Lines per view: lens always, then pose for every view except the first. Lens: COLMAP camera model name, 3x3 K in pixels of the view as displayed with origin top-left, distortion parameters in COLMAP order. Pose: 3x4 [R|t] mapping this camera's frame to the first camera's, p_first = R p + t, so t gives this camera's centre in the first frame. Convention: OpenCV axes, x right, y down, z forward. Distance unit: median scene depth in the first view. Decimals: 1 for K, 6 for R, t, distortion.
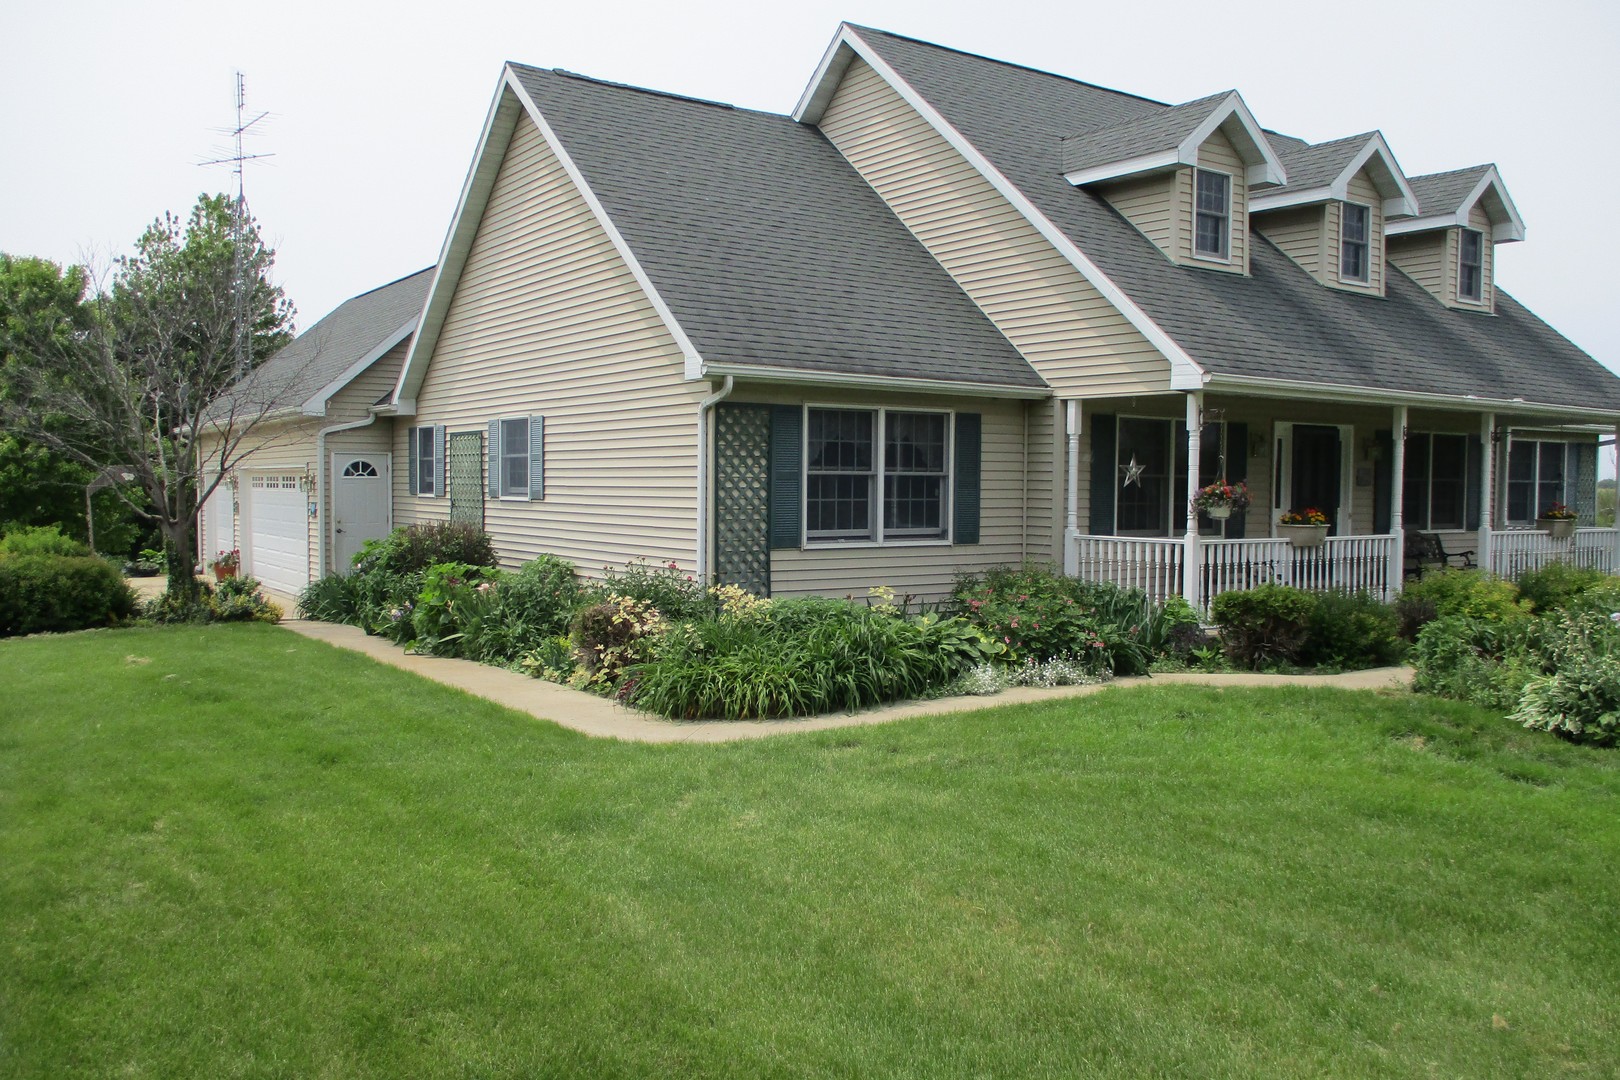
lens RADIAL K [[1316.0, 0, 809.4], [0, 1316.0, 546.5], [0, 0, 1]] dist [-0.005687, -0.007701]
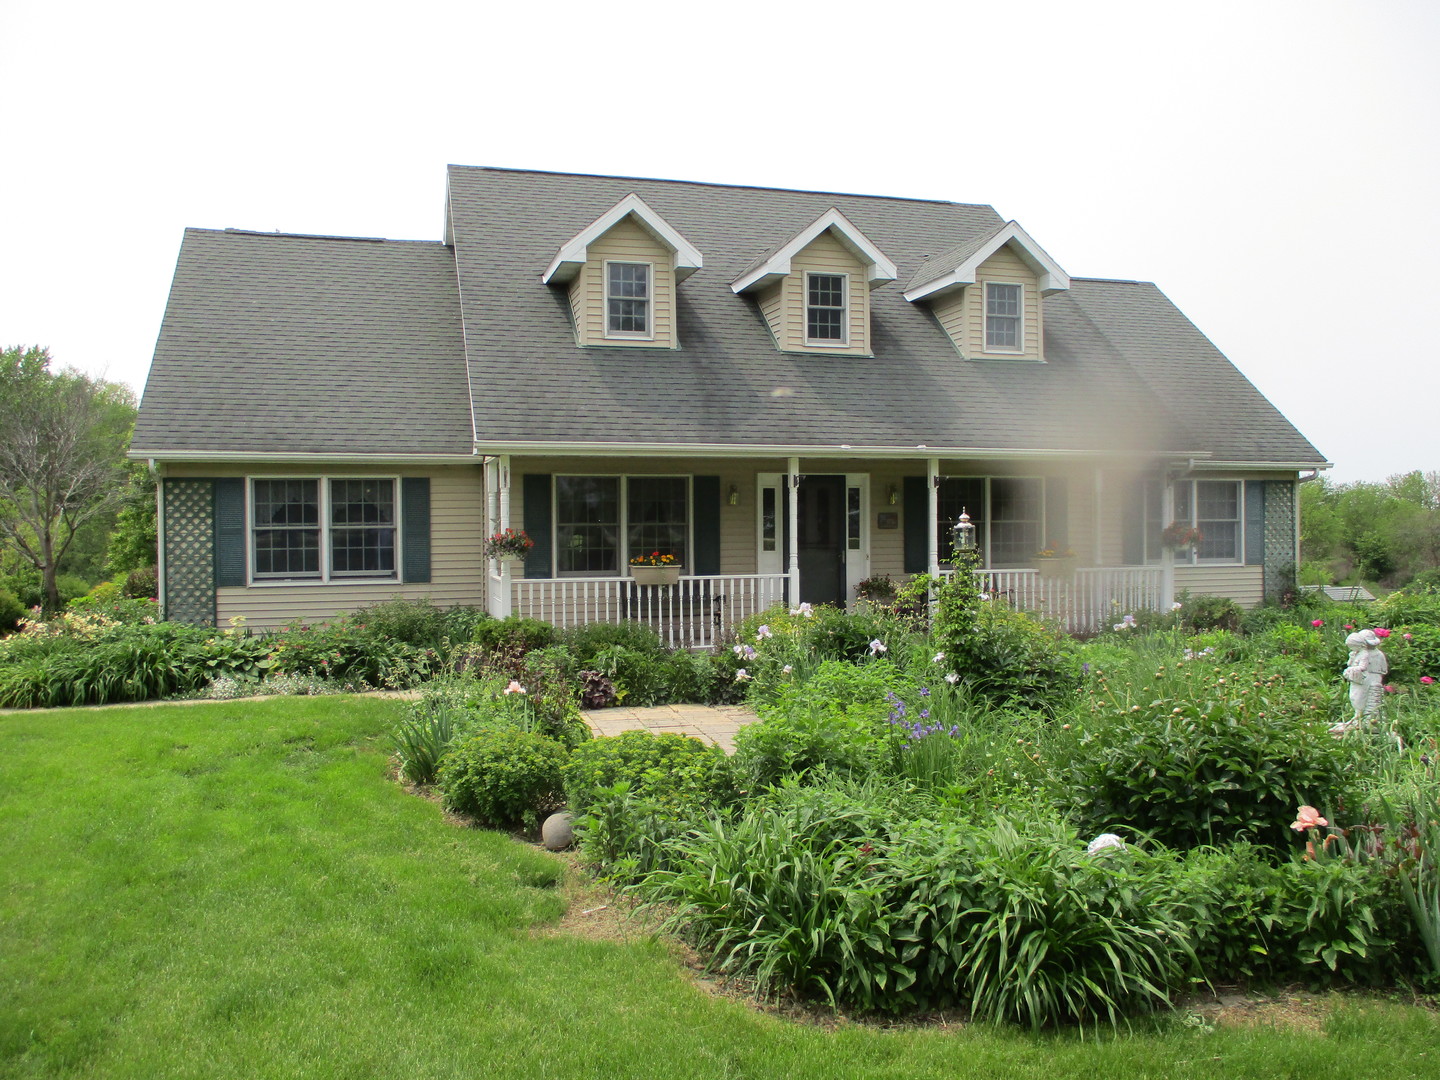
lens RADIAL K [[746.6, 0, 720.0], [0, 746.6, 531.6], [0, 0, 1]] dist [0.004217, -0.000226]
pose [[0.920669, -0.016815, -0.389981, 0.667165], [-0.001353, 0.998928, -0.046267, -0.017834], [0.390341, 0.043124, 0.919660, 0.461327]]
